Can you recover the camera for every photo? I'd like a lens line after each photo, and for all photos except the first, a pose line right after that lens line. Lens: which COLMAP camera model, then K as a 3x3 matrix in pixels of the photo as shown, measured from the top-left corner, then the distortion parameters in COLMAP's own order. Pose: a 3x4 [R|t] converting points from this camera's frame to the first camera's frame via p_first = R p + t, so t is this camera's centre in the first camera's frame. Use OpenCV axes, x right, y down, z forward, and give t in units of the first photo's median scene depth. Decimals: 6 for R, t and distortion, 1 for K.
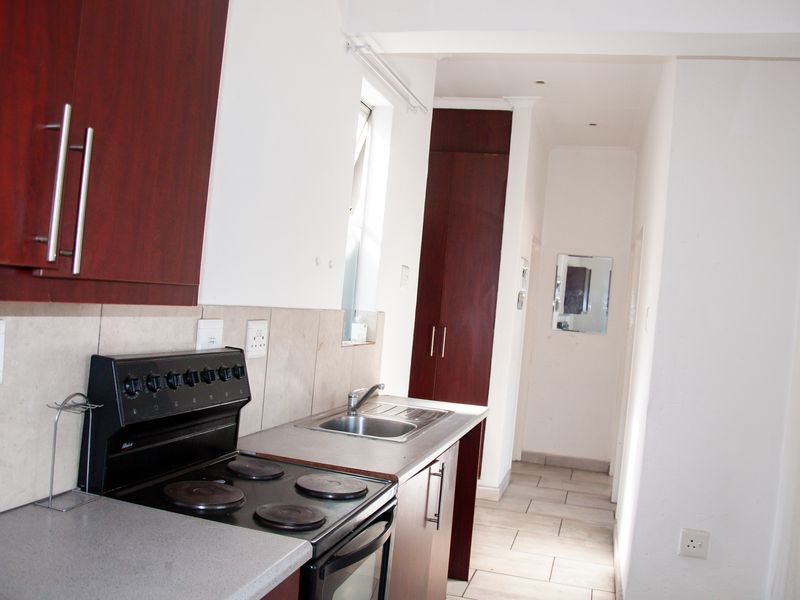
lens RADIAL K [[700.8, 0, 400.0], [0, 700.8, 300.0], [0, 0, 1]] dist [-0.164440, 0.125560]
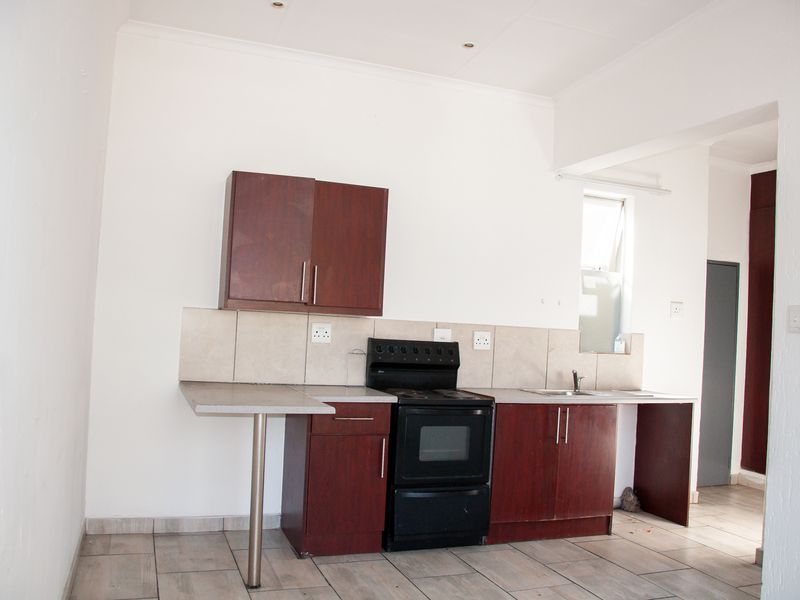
lens RADIAL K [[700.8, 0, 400.0], [0, 700.8, 300.0], [0, 0, 1]] dist [-0.164440, 0.125560]
pose [[0.613237, -0.077125, -0.786125, 1.254869], [0.000232, 0.995239, -0.097461, 0.136280], [0.789899, 0.059584, 0.610335, -0.449003]]
